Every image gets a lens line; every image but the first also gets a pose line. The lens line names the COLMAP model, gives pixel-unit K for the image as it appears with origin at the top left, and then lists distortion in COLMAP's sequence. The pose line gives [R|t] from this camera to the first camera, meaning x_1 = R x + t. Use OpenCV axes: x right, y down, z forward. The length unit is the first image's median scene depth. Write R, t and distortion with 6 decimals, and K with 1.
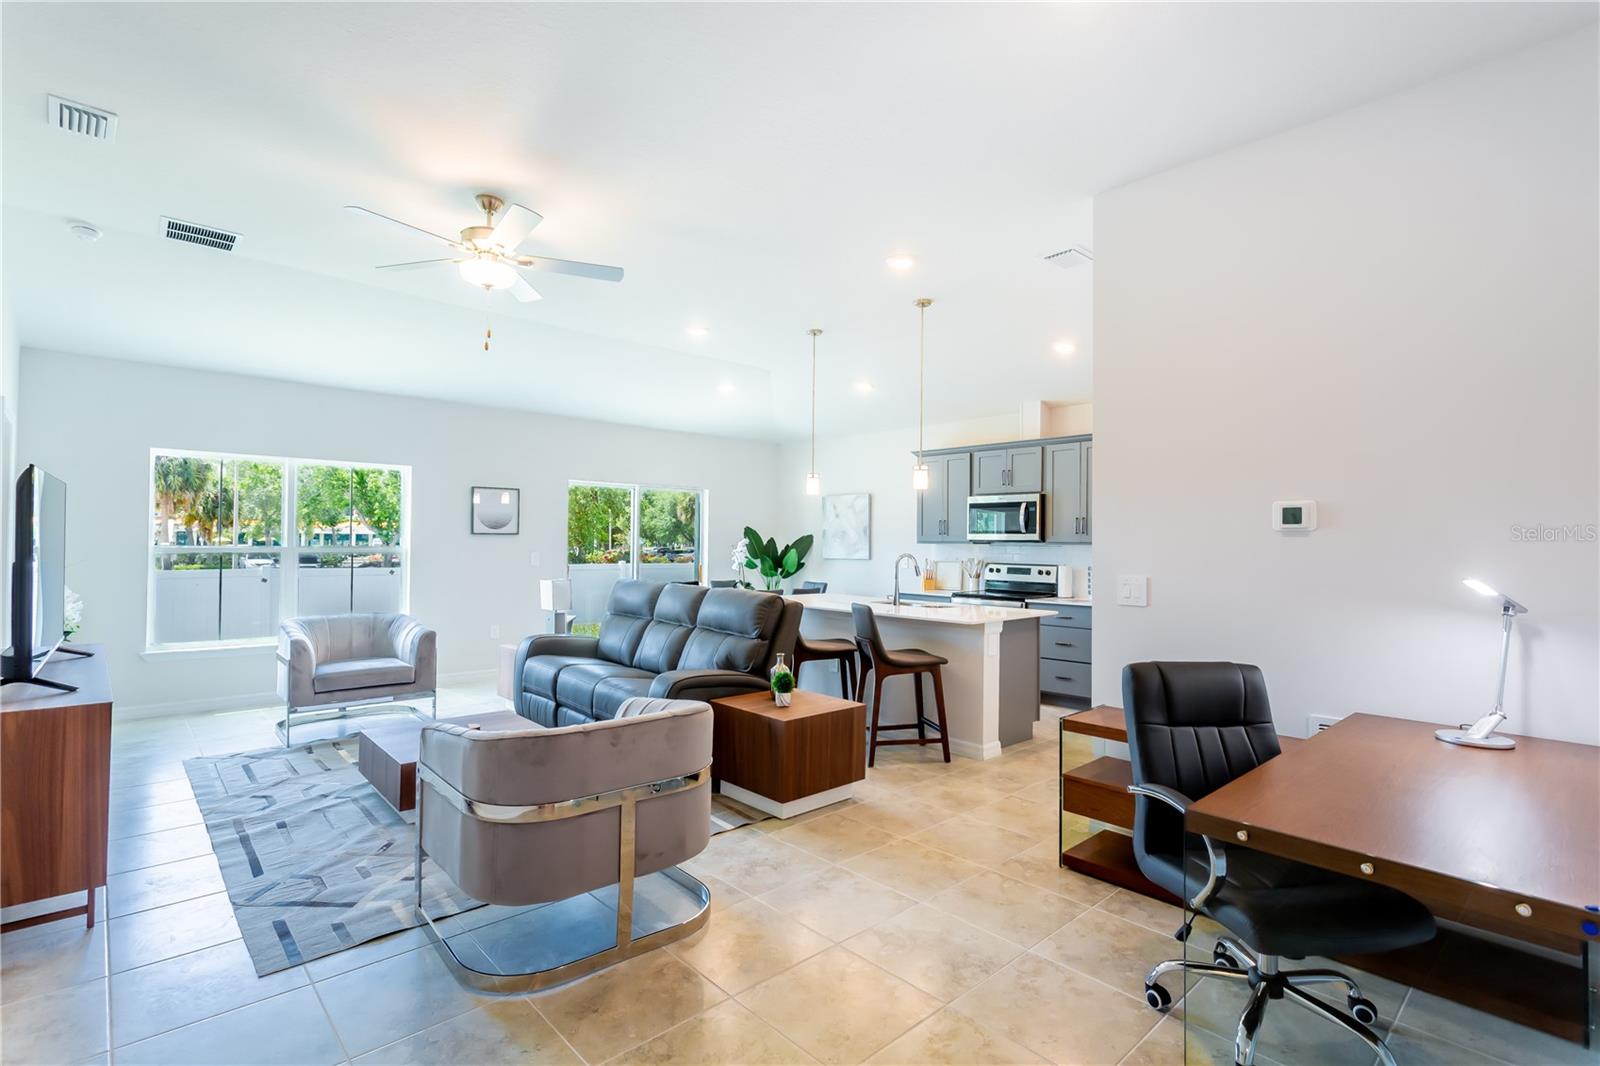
lens RADIAL K [[763.3, 0, 797.3], [0, 763.3, 537.2], [0, 0, 1]] dist [0.001002, 0.000142]
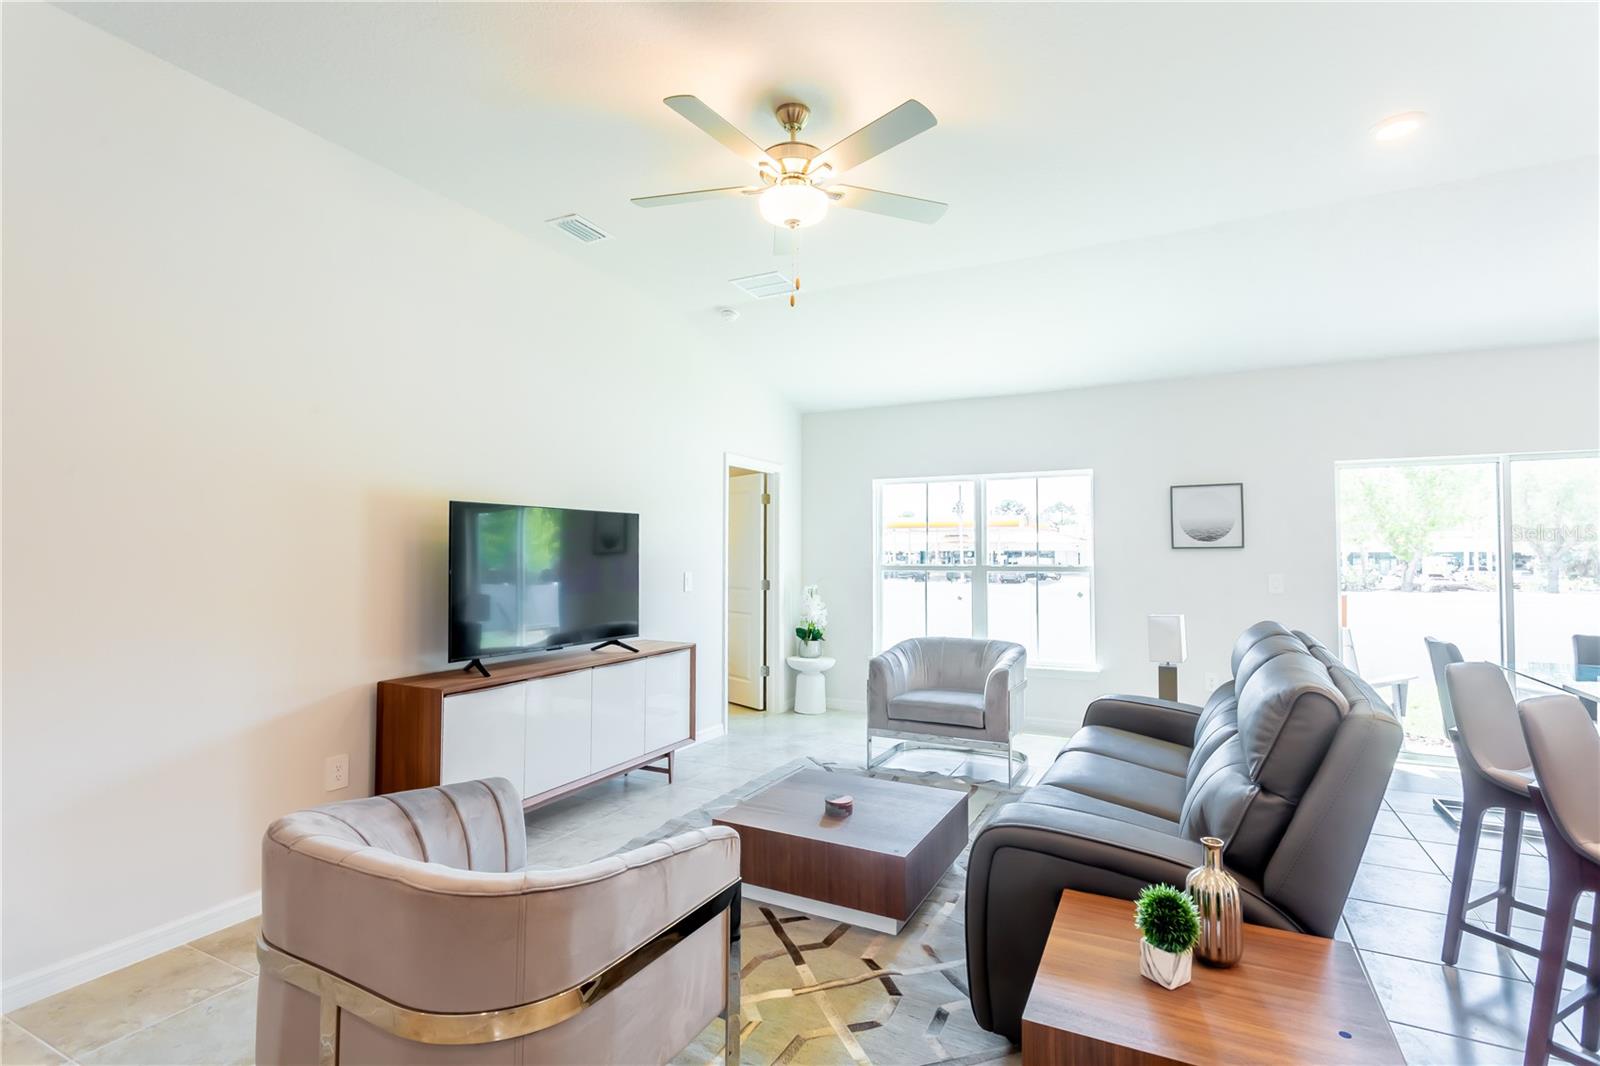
lens RADIAL K [[763.3, 0, 797.3], [0, 763.3, 537.2], [0, 0, 1]] dist [0.001002, 0.000142]
pose [[0.344989, -0.035300, -0.937943, 0.163702], [0.010963, 0.999376, -0.033579, 0.006262], [0.938543, 0.001302, 0.345160, 0.403510]]
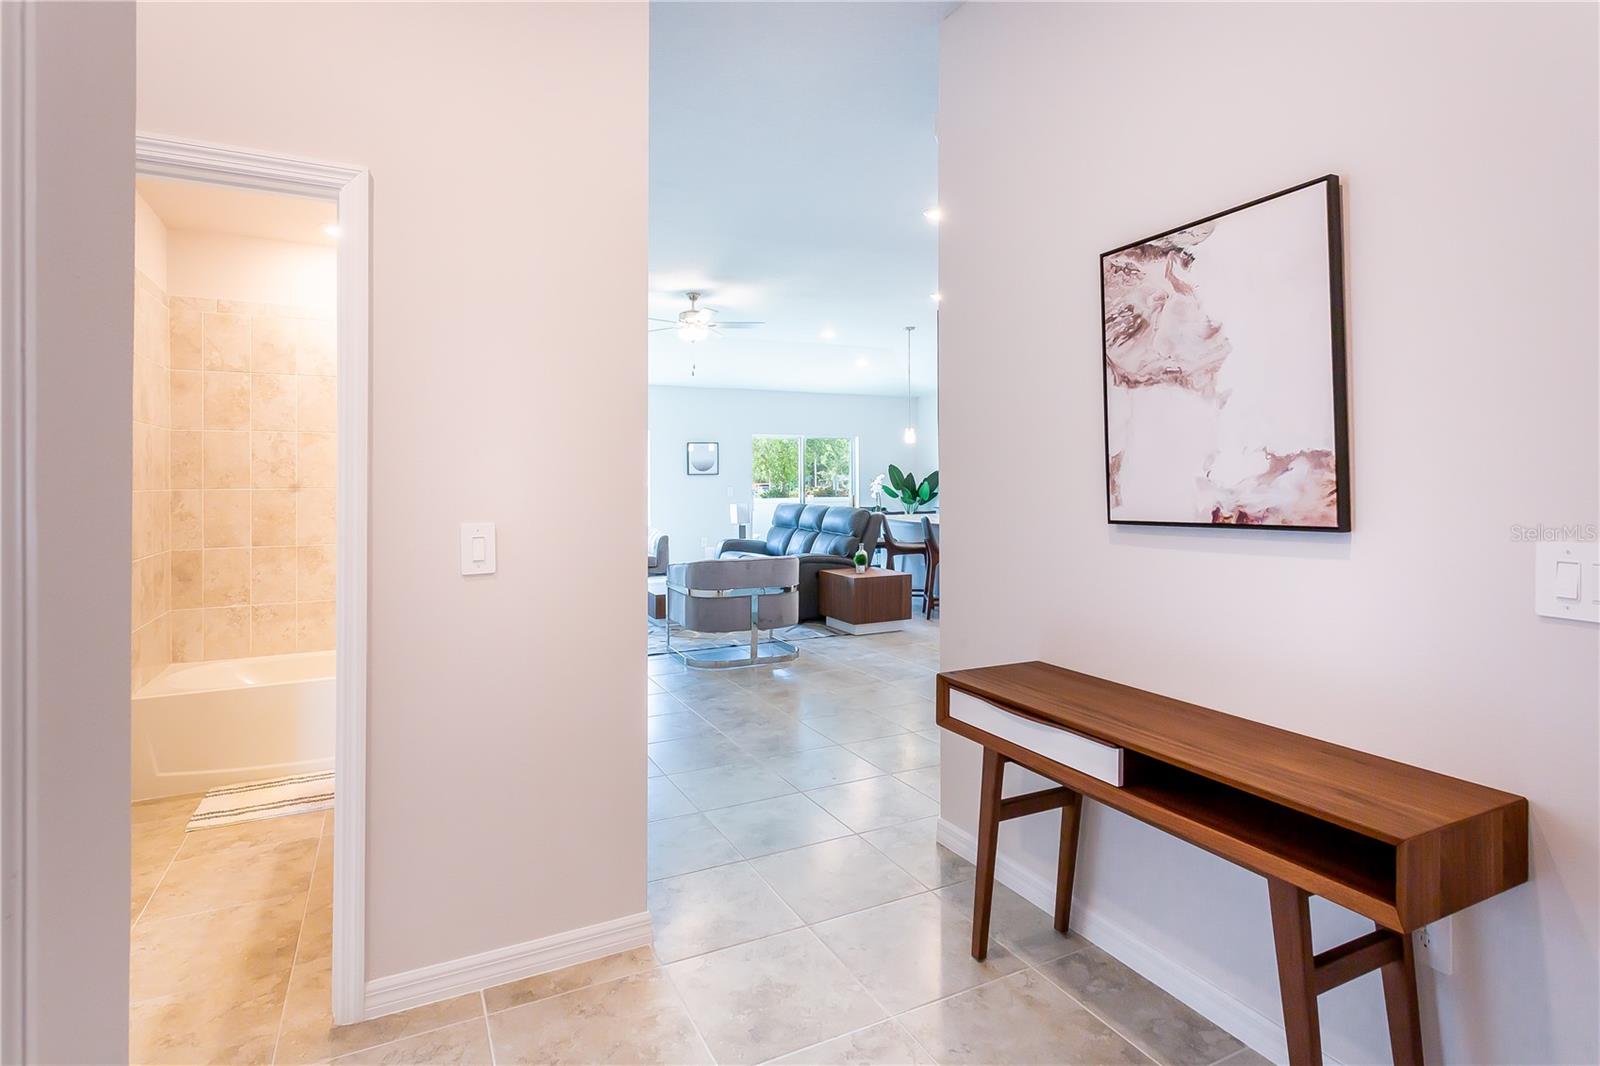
lens RADIAL K [[795.9, 0, 795.3], [0, 795.9, 472.7], [0, 0, 1]] dist [-0.000127, -0.000591]
pose [[0.963566, -0.019815, -0.266736, 0.180755], [0.019859, 0.999800, -0.002531, -0.000511], [0.266733, -0.002859, 0.963766, -0.419852]]
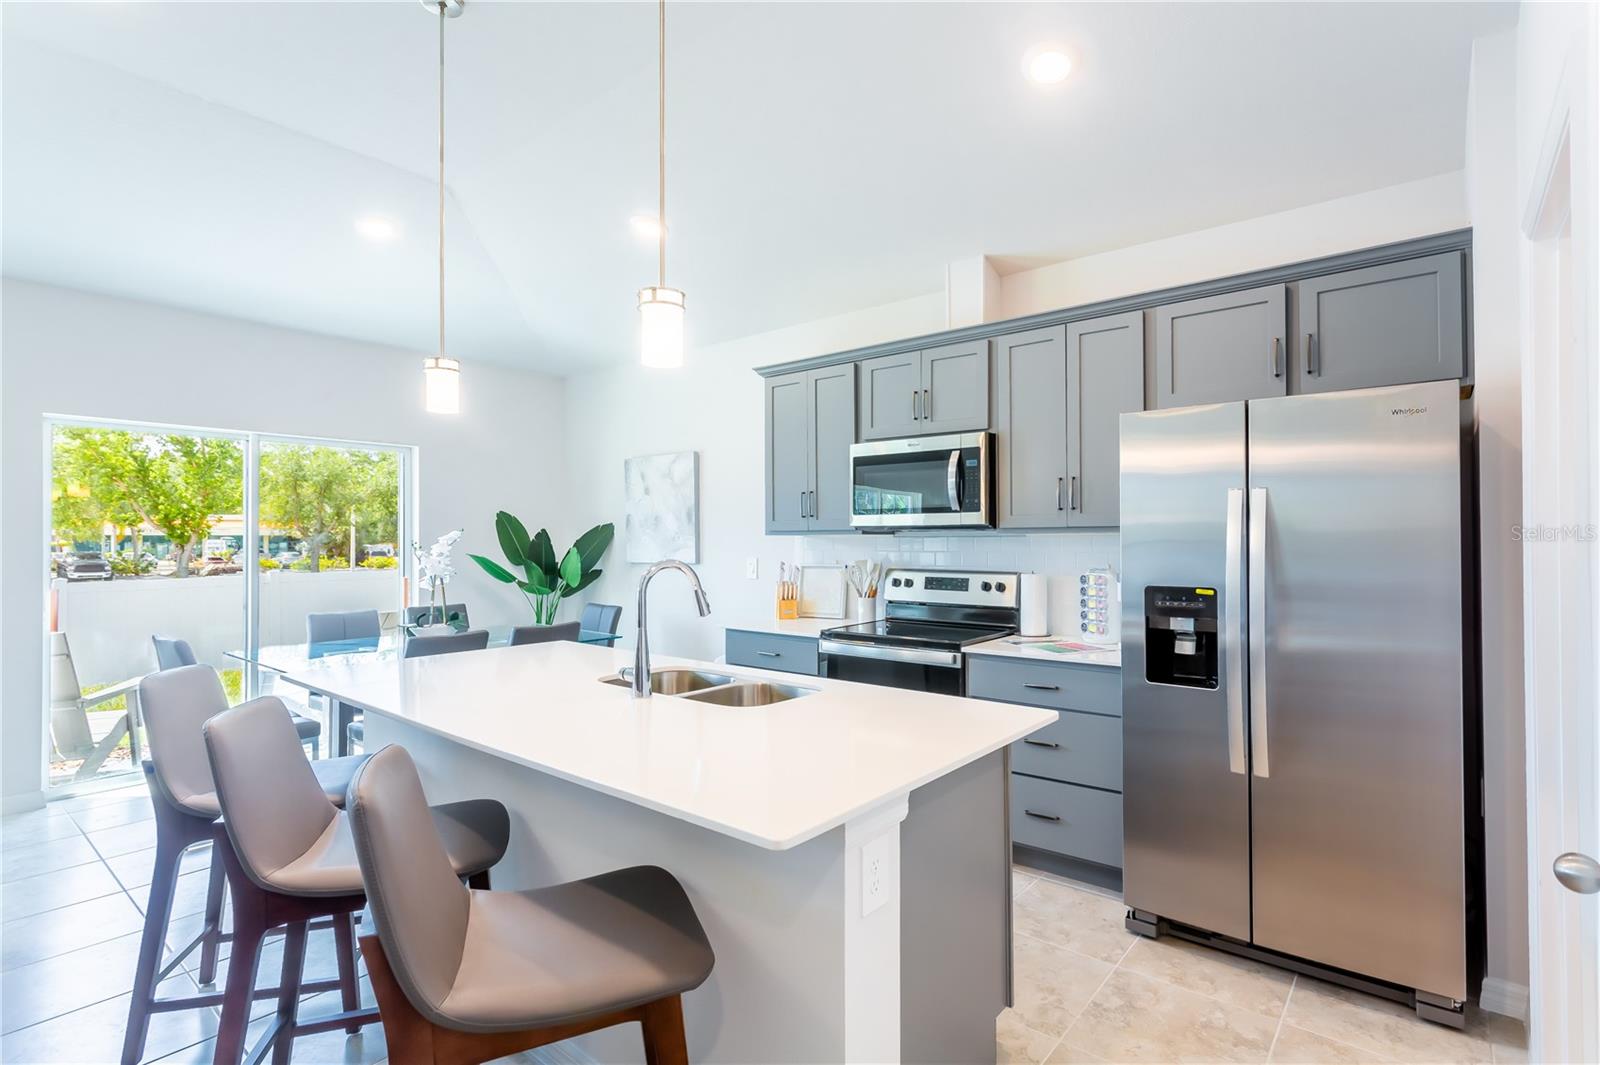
lens RADIAL K [[770.7, 0, 840.5], [0, 770.7, 533.2], [0, 0, 1]] dist [0.001210, 0.000187]
pose [[0.987771, -0.013474, 0.155331, 0.139278], [0.013141, 0.999909, 0.003175, 0.006569], [-0.155360, -0.001095, 0.987857, 0.498652]]
